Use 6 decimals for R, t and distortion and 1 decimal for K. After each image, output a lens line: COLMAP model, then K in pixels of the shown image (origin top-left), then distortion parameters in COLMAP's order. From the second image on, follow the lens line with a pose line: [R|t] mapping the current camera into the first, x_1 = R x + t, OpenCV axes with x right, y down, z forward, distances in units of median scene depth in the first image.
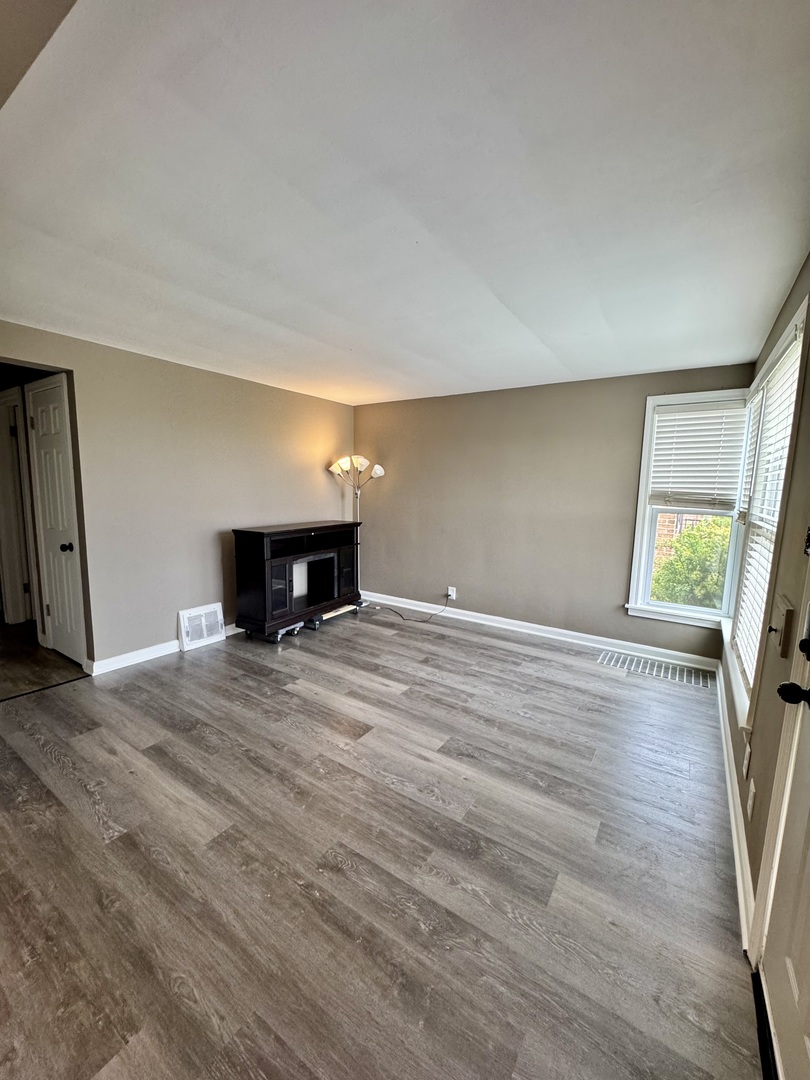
lens RADIAL K [[431.3, 0, 403.4], [0, 431.3, 541.6], [0, 0, 1]] dist [-0.000404, -0.000074]
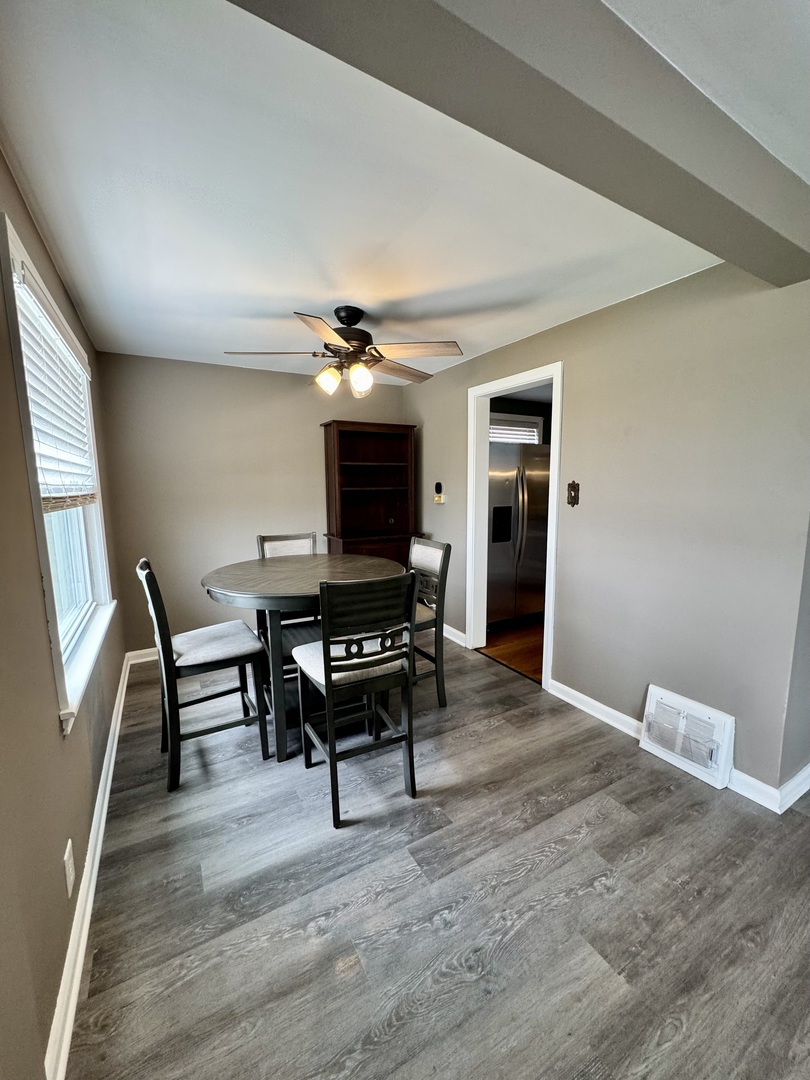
lens RADIAL K [[431.3, 0, 406.1], [0, 431.3, 540.8], [0, 0, 1]] dist [-0.000404, -0.000074]
pose [[-0.442646, 0.099441, -0.891166, 0.433870], [-0.121660, 0.977982, 0.169557, -0.058737], [0.888405, 0.183473, -0.420802, 0.675827]]
